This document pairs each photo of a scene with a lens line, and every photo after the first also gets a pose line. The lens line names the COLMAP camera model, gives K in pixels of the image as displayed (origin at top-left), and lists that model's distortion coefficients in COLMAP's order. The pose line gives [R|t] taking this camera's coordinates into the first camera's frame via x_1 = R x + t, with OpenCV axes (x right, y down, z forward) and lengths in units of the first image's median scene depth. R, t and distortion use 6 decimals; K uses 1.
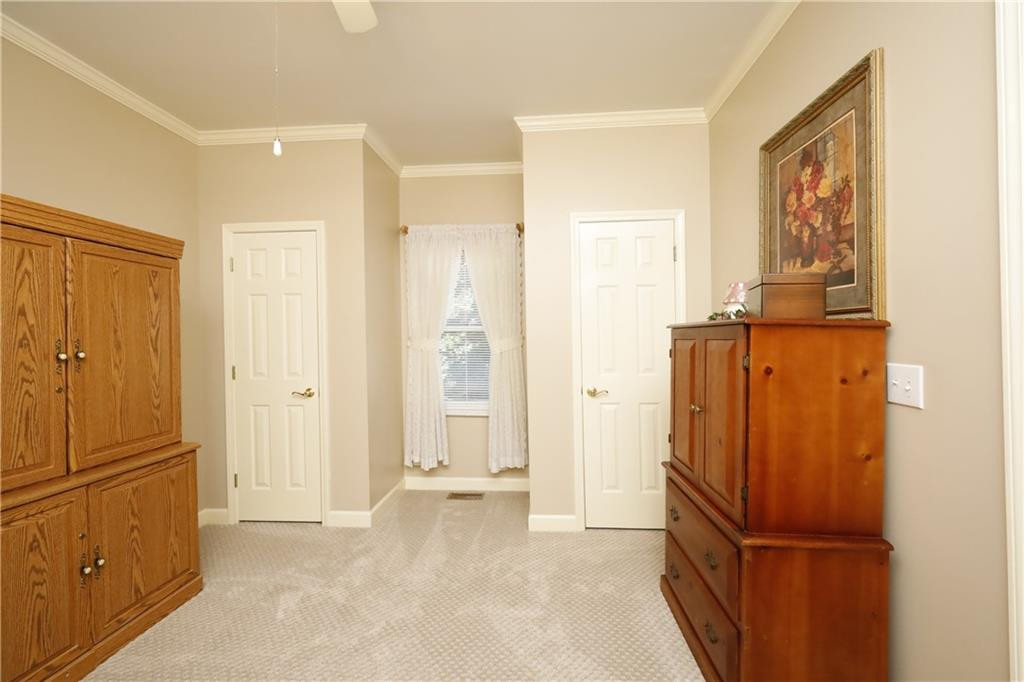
lens RADIAL K [[442.3, 0, 511.7], [0, 442.3, 340.1], [0, 0, 1]] dist [-0.000328, 0.000120]
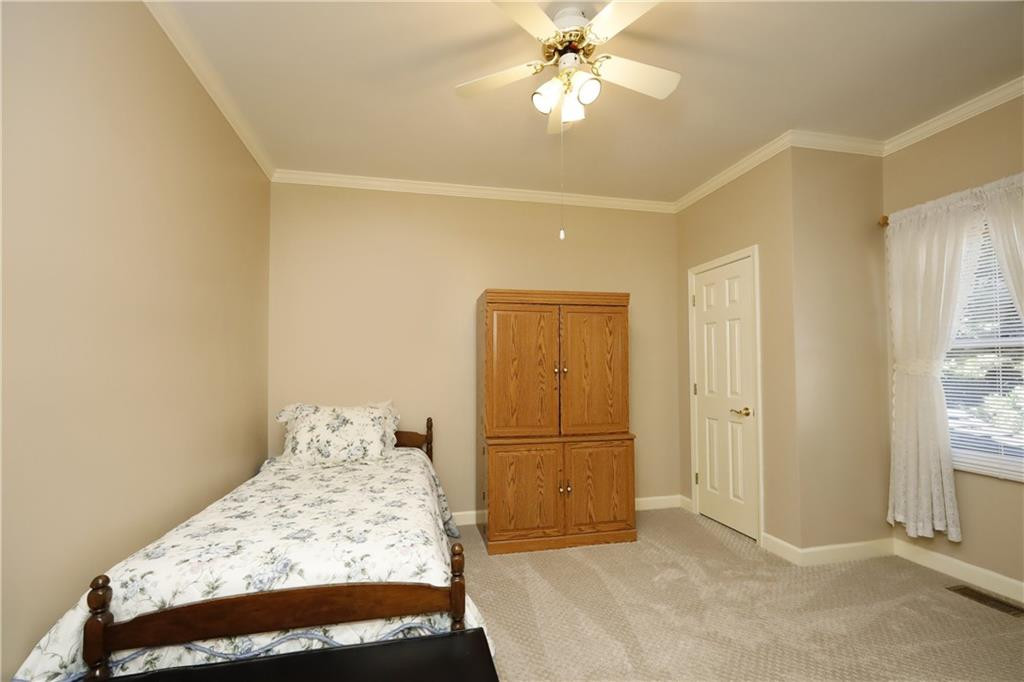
lens RADIAL K [[442.3, 0, 509.8], [0, 442.3, 362.9], [0, 0, 1]] dist [-0.000328, 0.000120]
pose [[0.273970, -0.011583, -0.961668, 0.533724], [-0.000798, 0.999924, -0.012271, 0.021650], [0.961738, 0.004129, 0.273940, 0.231274]]
